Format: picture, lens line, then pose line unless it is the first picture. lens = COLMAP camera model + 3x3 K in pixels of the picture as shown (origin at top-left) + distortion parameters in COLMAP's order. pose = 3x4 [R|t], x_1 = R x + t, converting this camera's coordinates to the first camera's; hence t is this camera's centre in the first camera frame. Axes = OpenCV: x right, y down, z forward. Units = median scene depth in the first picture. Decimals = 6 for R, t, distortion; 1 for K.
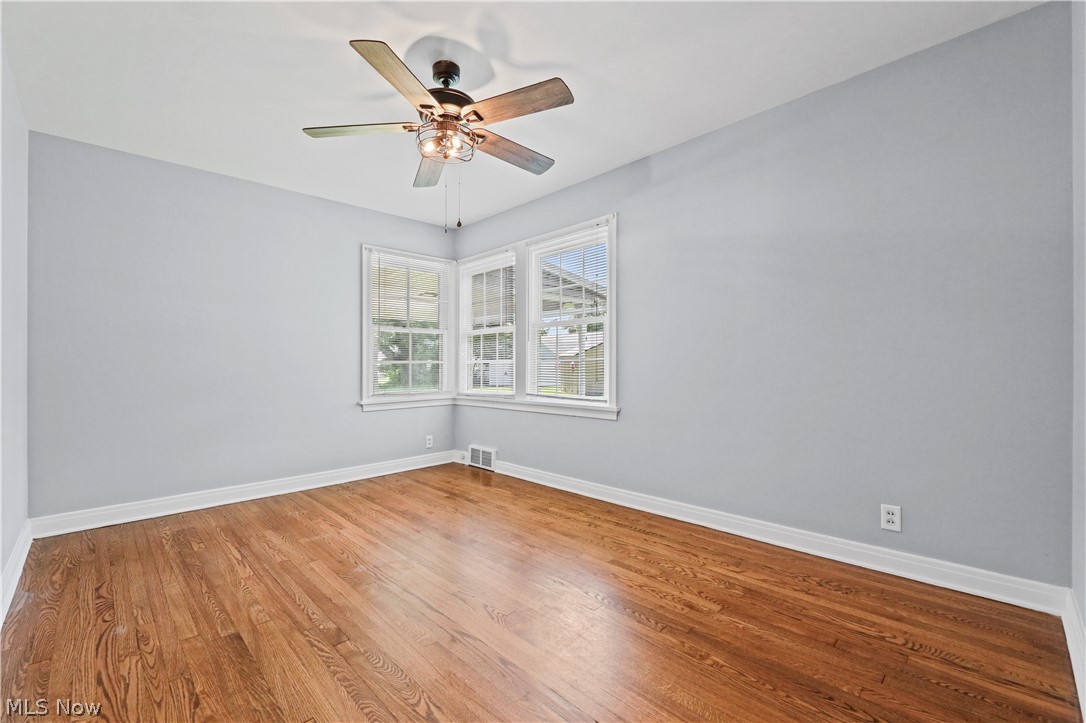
lens RADIAL K [[451.5, 0, 539.4], [0, 451.5, 363.6], [0, 0, 1]] dist [-0.003319, -0.000445]
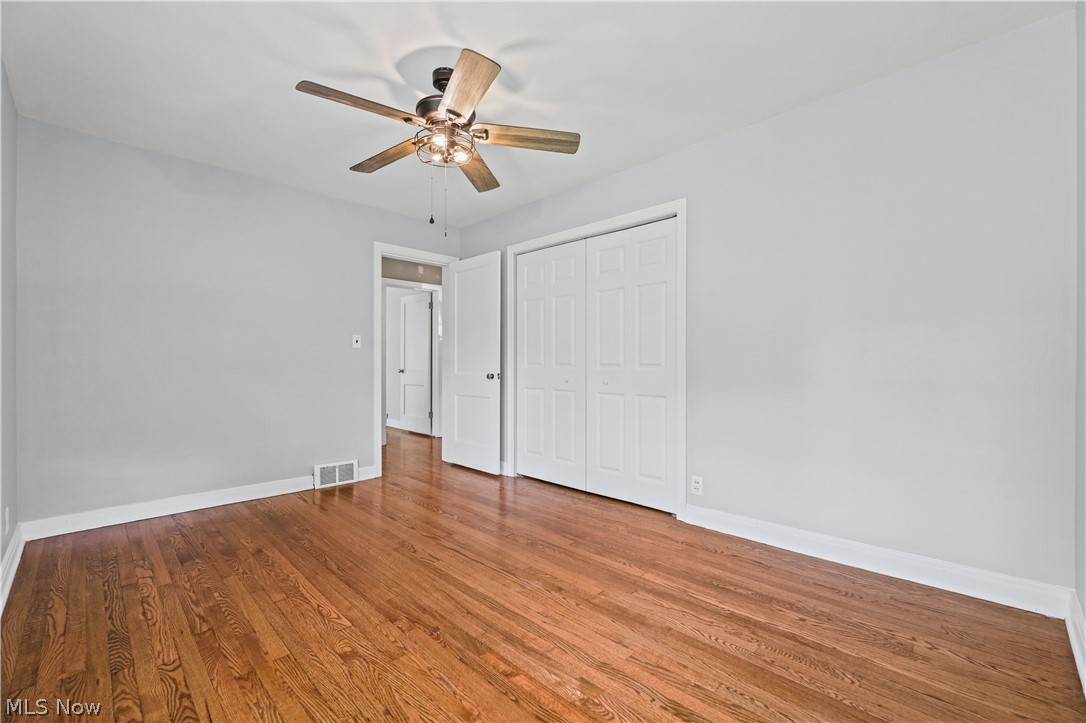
lens RADIAL K [[451.5, 0, 539.4], [0, 451.5, 363.6], [0, 0, 1]] dist [-0.003319, -0.000445]
pose [[-0.999945, 0.010428, -0.001140, -0.412790], [0.010429, 0.999945, -0.001019, 0.003076], [0.001129, -0.001031, -0.999999, 1.965303]]
